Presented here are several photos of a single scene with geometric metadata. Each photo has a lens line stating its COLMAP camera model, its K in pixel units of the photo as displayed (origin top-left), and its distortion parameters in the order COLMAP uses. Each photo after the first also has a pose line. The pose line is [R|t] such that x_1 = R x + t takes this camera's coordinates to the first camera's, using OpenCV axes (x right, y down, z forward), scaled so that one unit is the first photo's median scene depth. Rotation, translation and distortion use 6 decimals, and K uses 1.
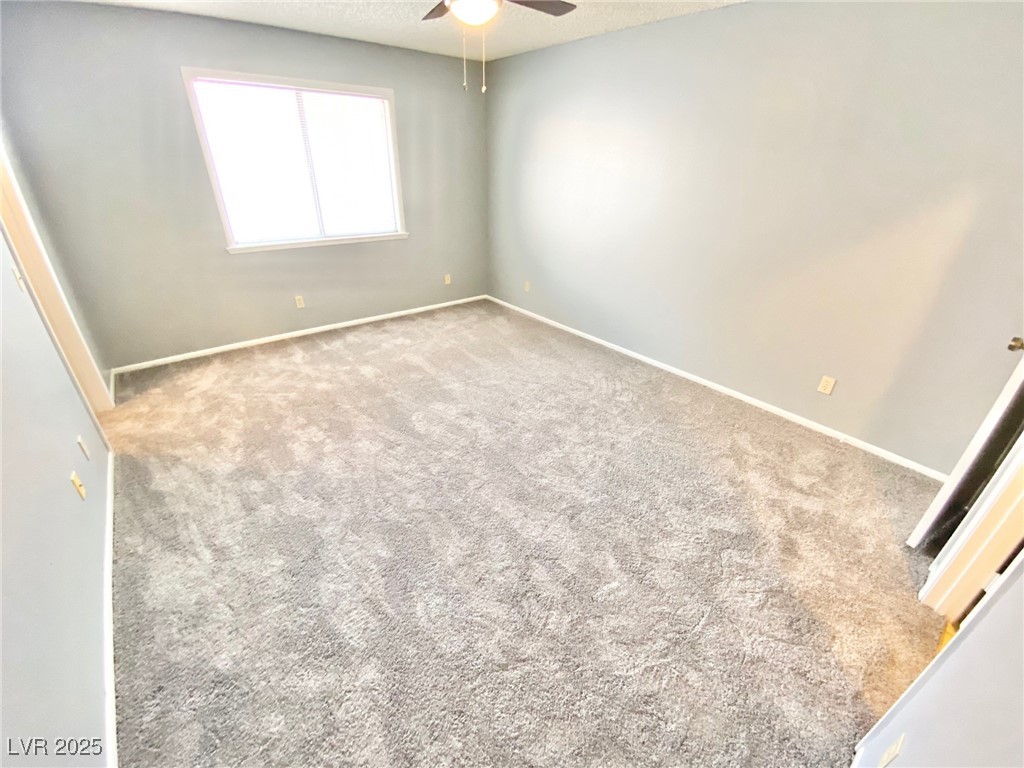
lens RADIAL K [[415.5, 0, 510.5], [0, 415.5, 385.0], [0, 0, 1]] dist [0.051314, -0.043152]
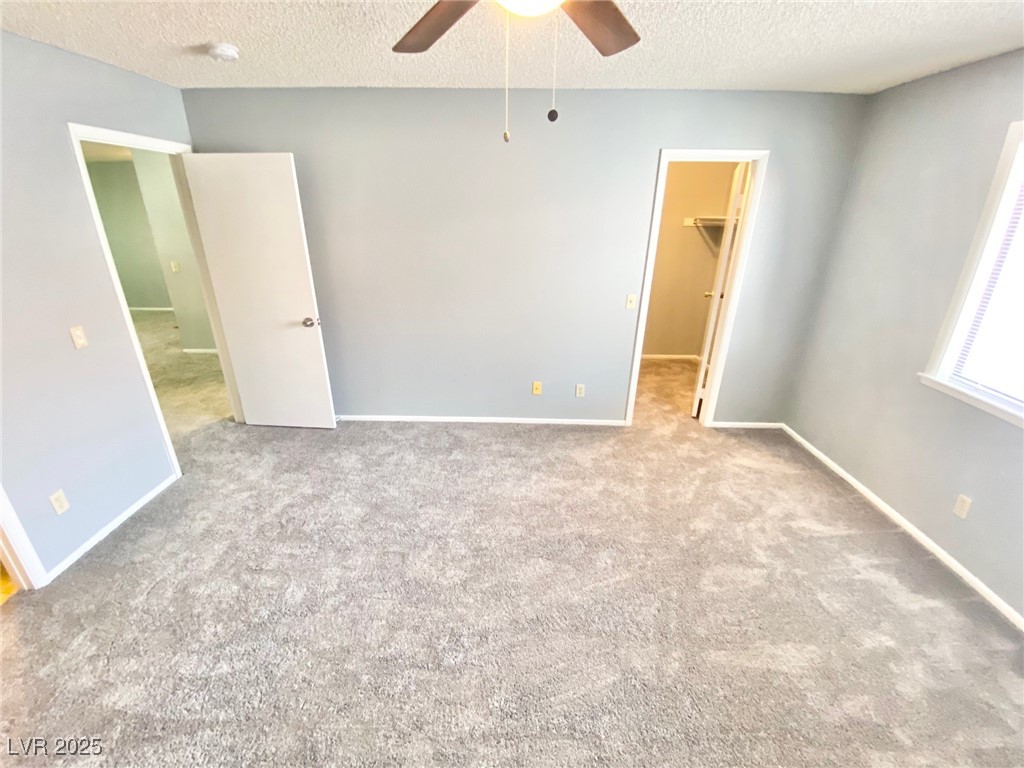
lens RADIAL K [[415.5, 0, 510.5], [0, 415.5, 385.0], [0, 0, 1]] dist [0.051314, -0.043152]
pose [[-0.637809, 0.260682, -0.724737, 0.233054], [-0.392006, 0.700107, 0.596809, -0.454192], [0.662971, 0.664752, -0.344346, 0.809933]]
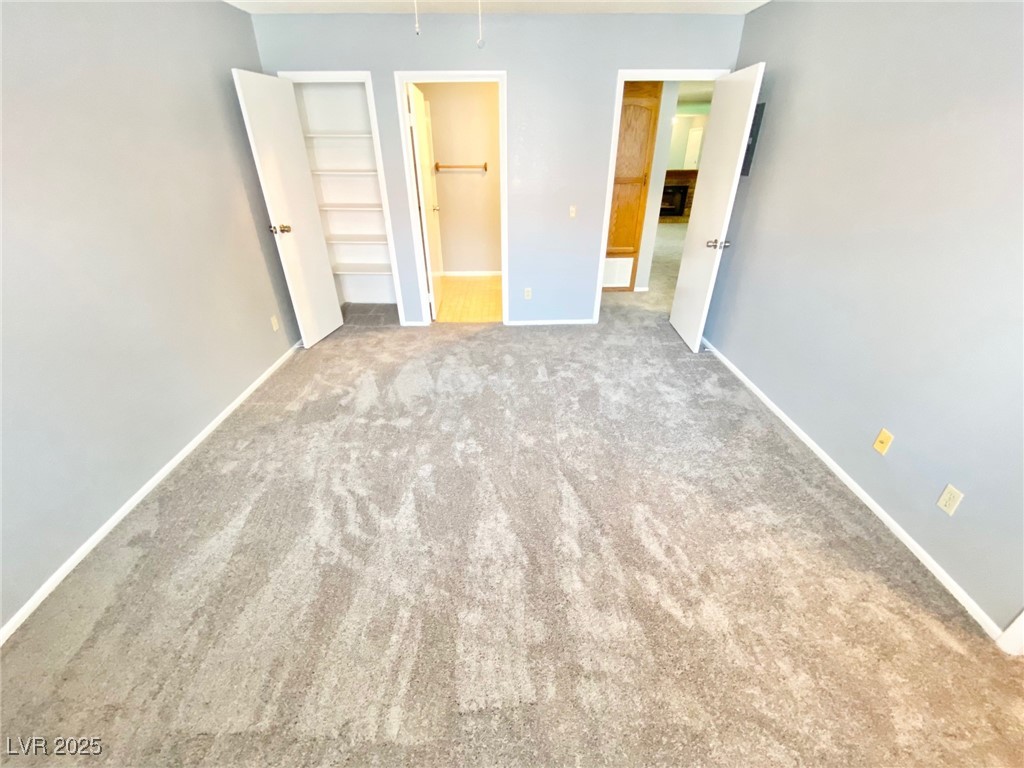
lens RADIAL K [[415.5, 0, 510.5], [0, 415.5, 385.0], [0, 0, 1]] dist [0.051314, -0.043152]
pose [[-0.787627, -0.319985, 0.526549, -0.411259], [0.285288, 0.568062, 0.771956, -0.508785], [-0.546127, 0.758231, -0.356133, 0.935820]]
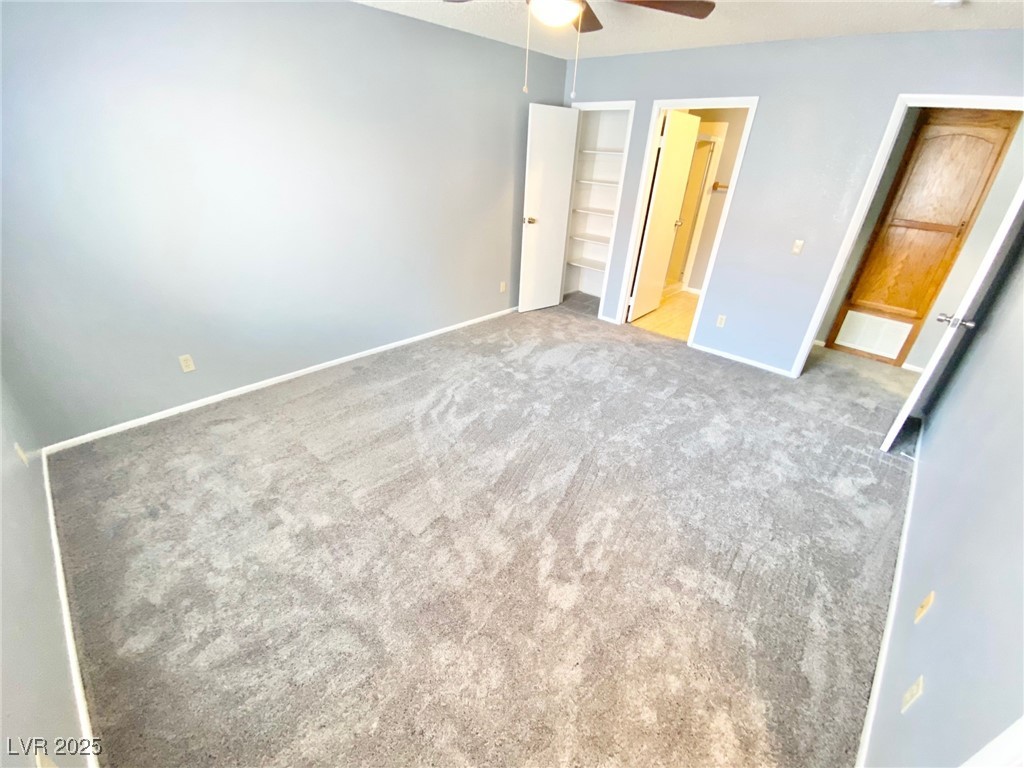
lens RADIAL K [[415.5, 0, 510.5], [0, 415.5, 385.0], [0, 0, 1]] dist [0.051314, -0.043152]
pose [[-0.128100, -0.505708, 0.853141, -0.723702], [0.438620, 0.742638, 0.506065, -0.422575], [-0.889496, 0.439031, 0.126682, 0.724891]]
